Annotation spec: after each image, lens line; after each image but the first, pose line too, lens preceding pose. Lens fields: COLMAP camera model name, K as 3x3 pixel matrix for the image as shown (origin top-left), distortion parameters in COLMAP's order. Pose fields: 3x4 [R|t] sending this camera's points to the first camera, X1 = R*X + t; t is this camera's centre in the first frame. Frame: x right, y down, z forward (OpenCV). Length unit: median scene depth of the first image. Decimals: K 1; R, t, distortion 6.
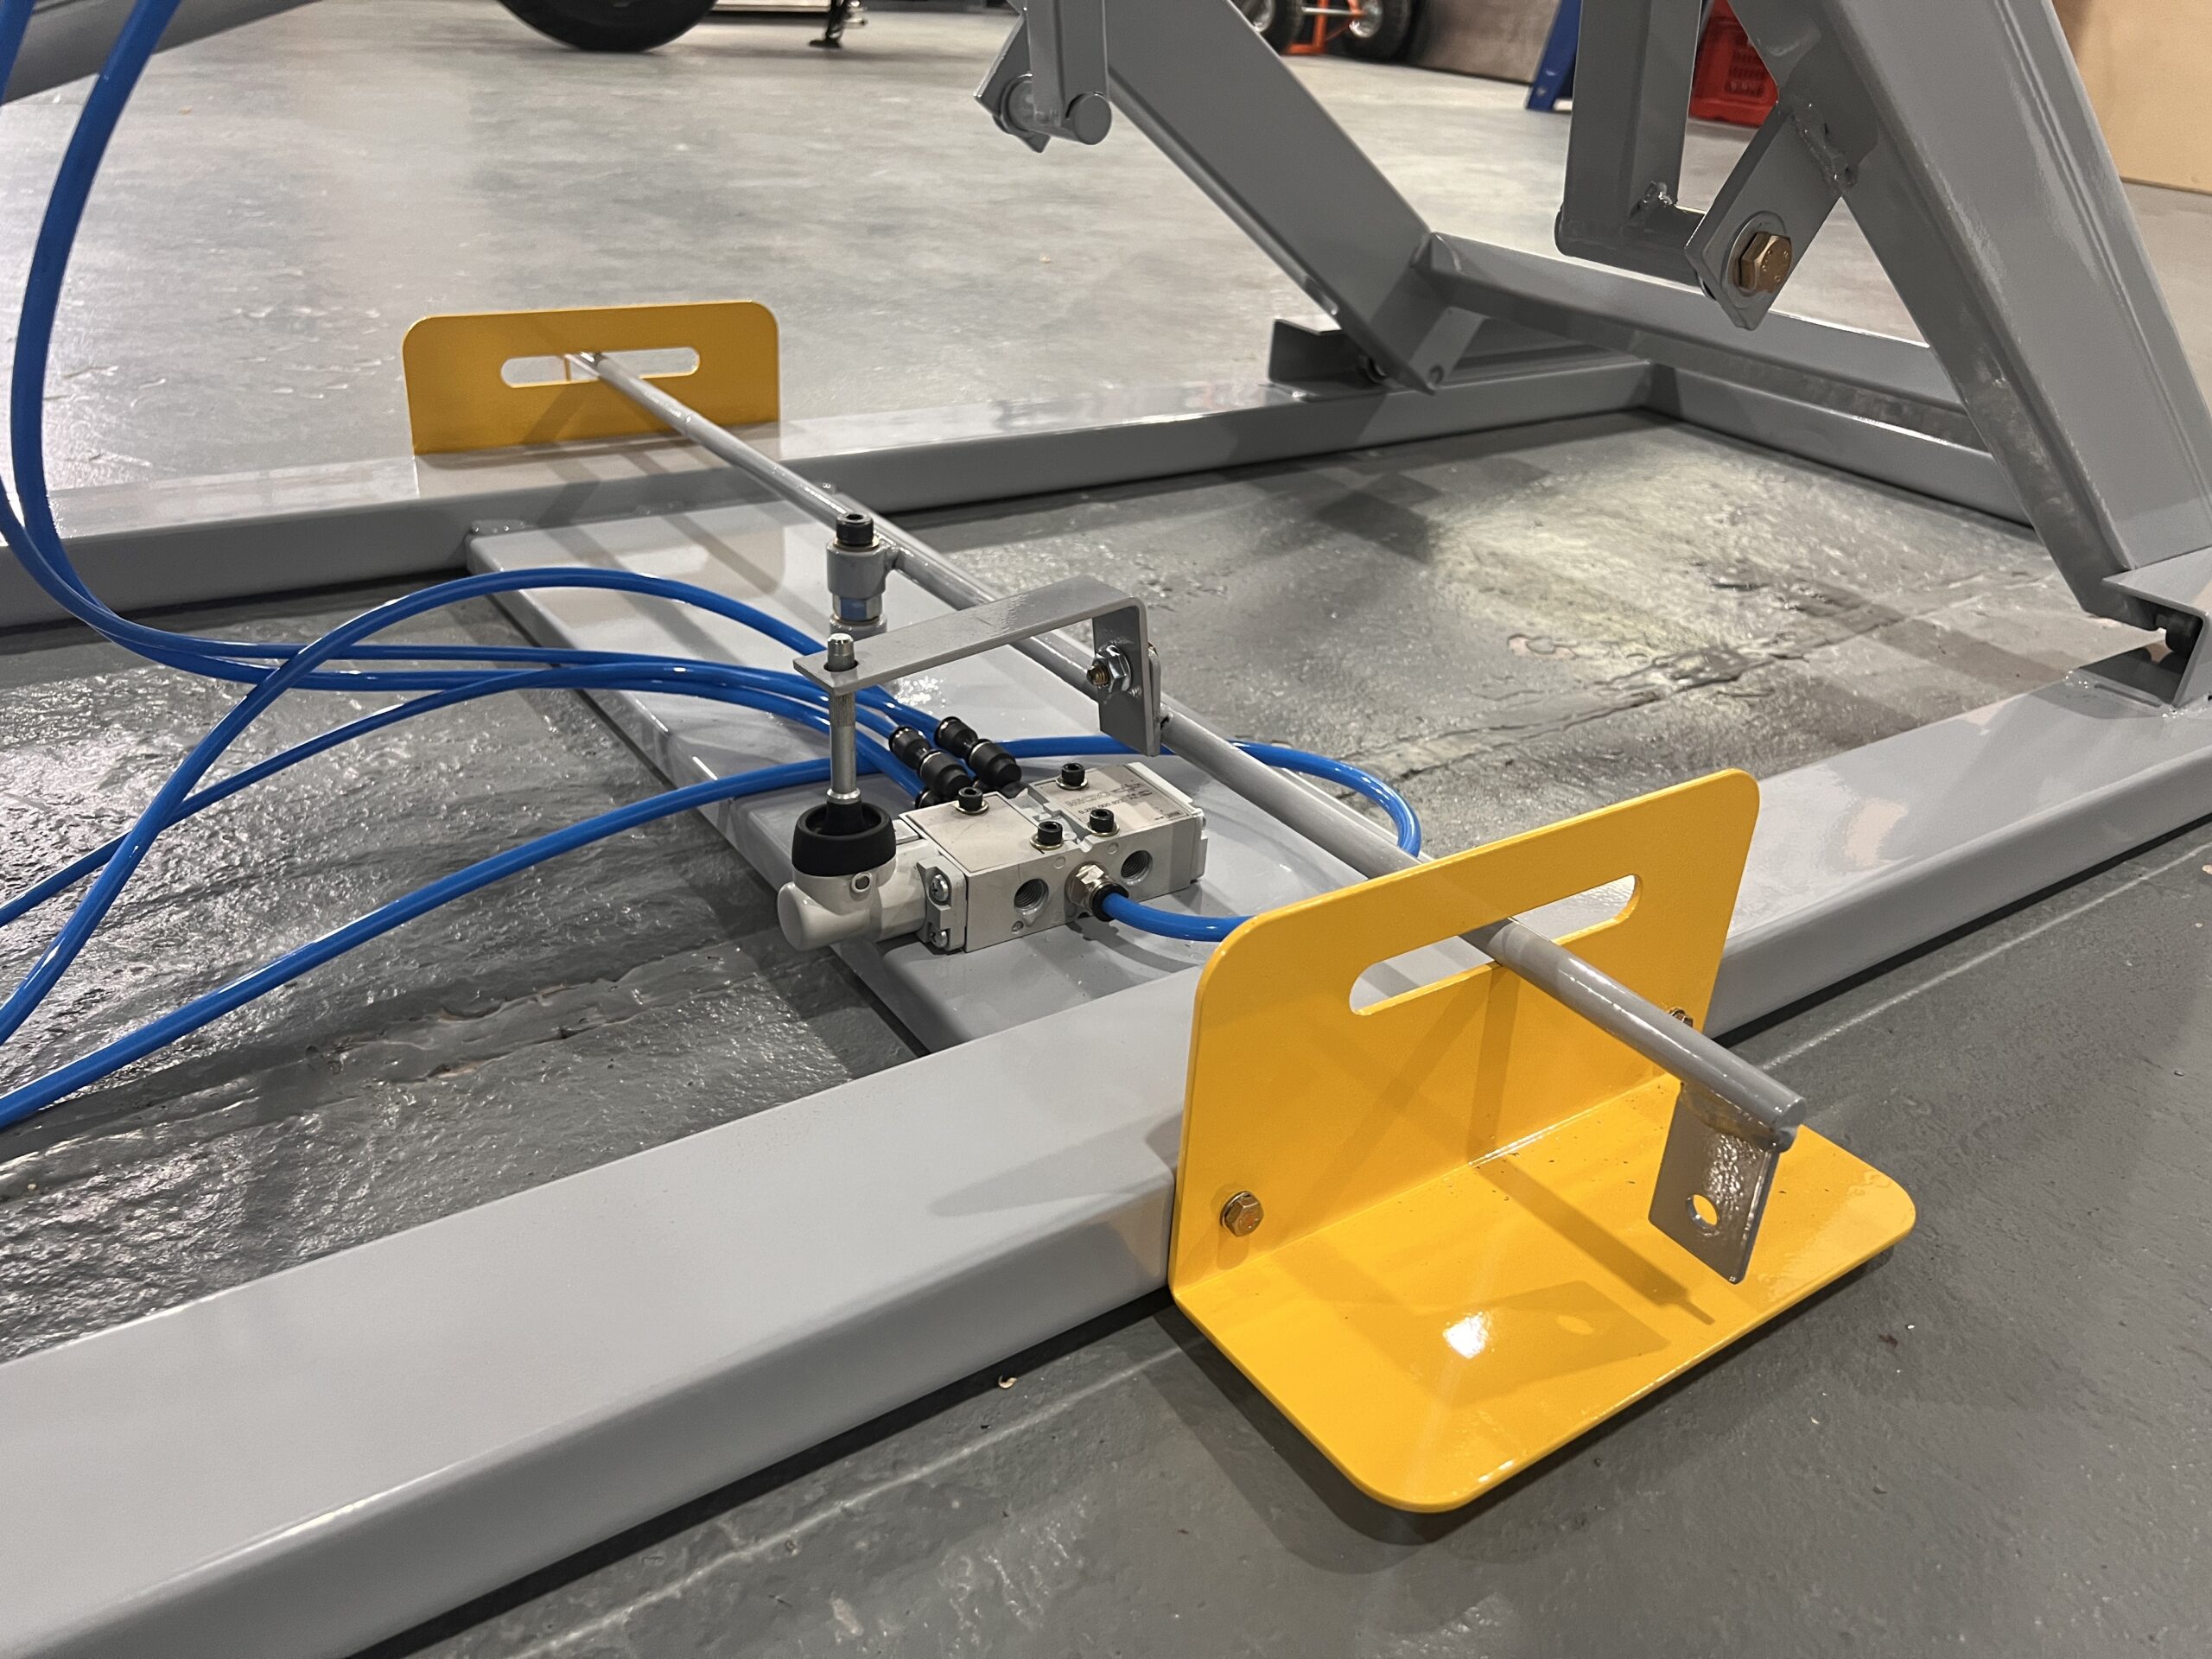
lens RADIAL K [[1669.8, 0, 1096.8], [0, 1669.8, 820.4], [0, 0, 1]] dist [0.007222, -0.005256]
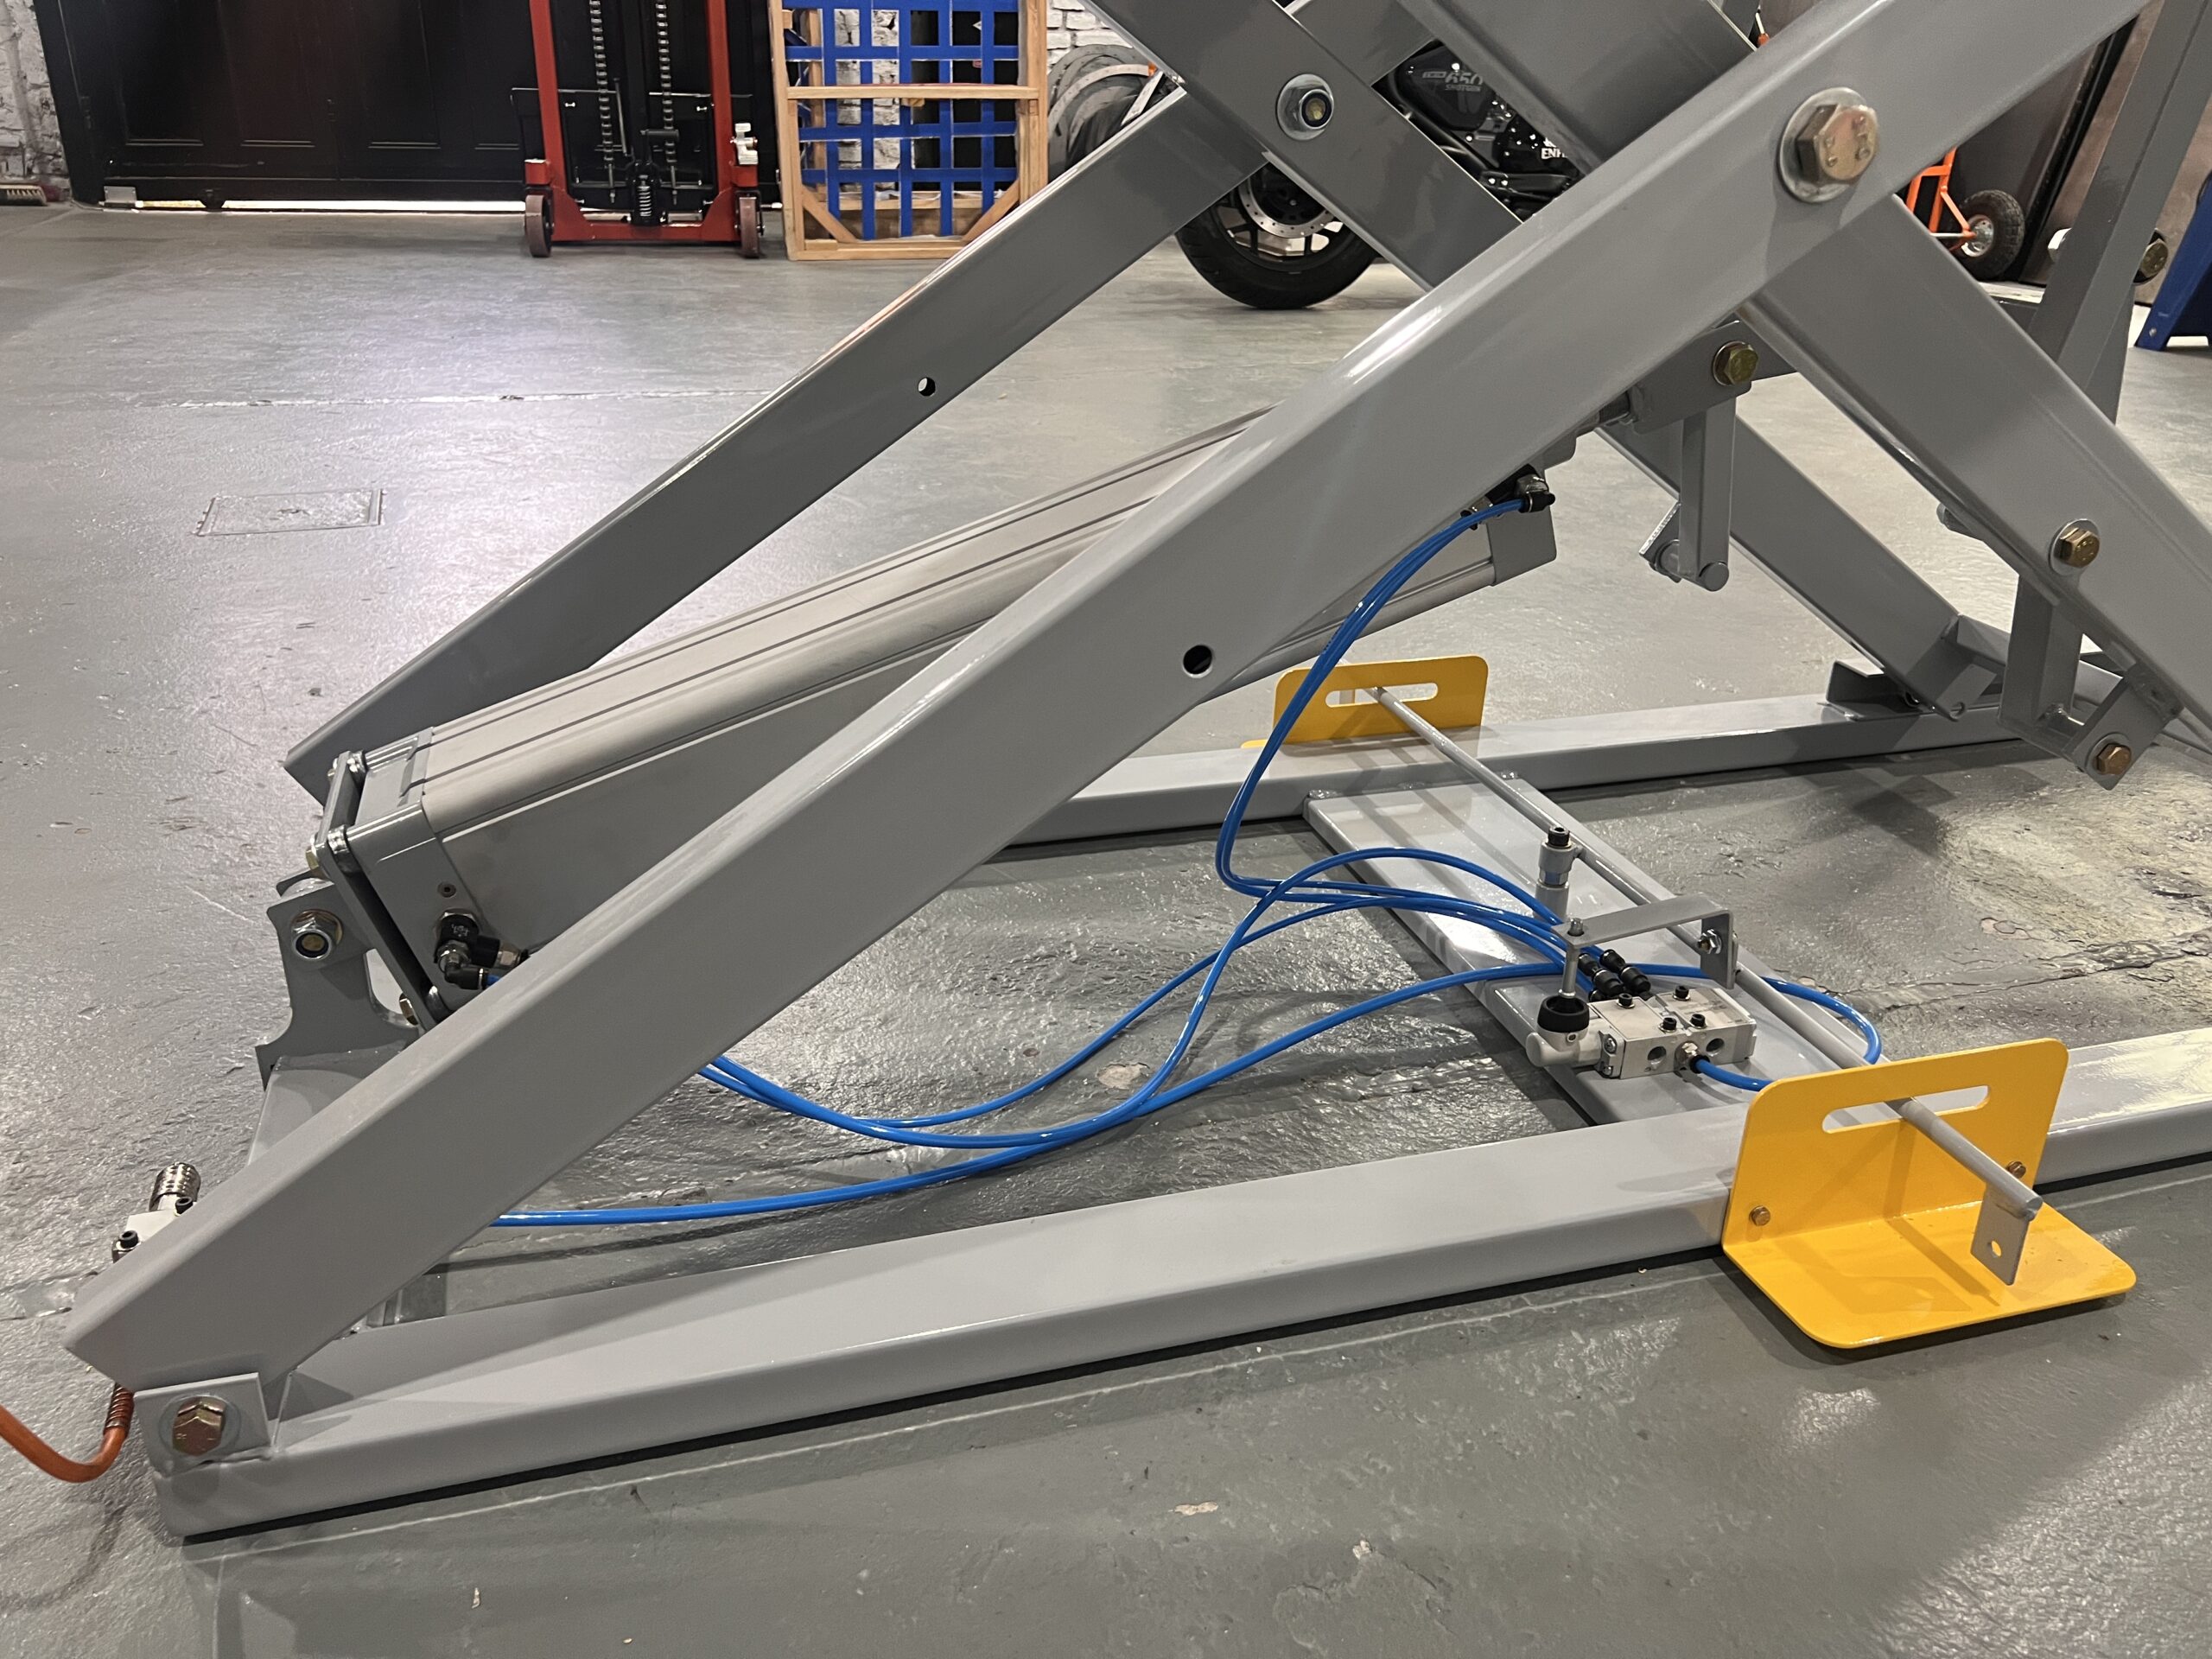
lens RADIAL K [[1669.8, 0, 1096.8], [0, 1669.8, 820.4], [0, 0, 1]] dist [0.007222, -0.005256]
pose [[0.948550, 0.087752, -0.304225, -0.081879], [-0.109403, 0.992484, -0.054833, -0.043429], [0.297127, 0.085295, 0.951021, -0.974236]]
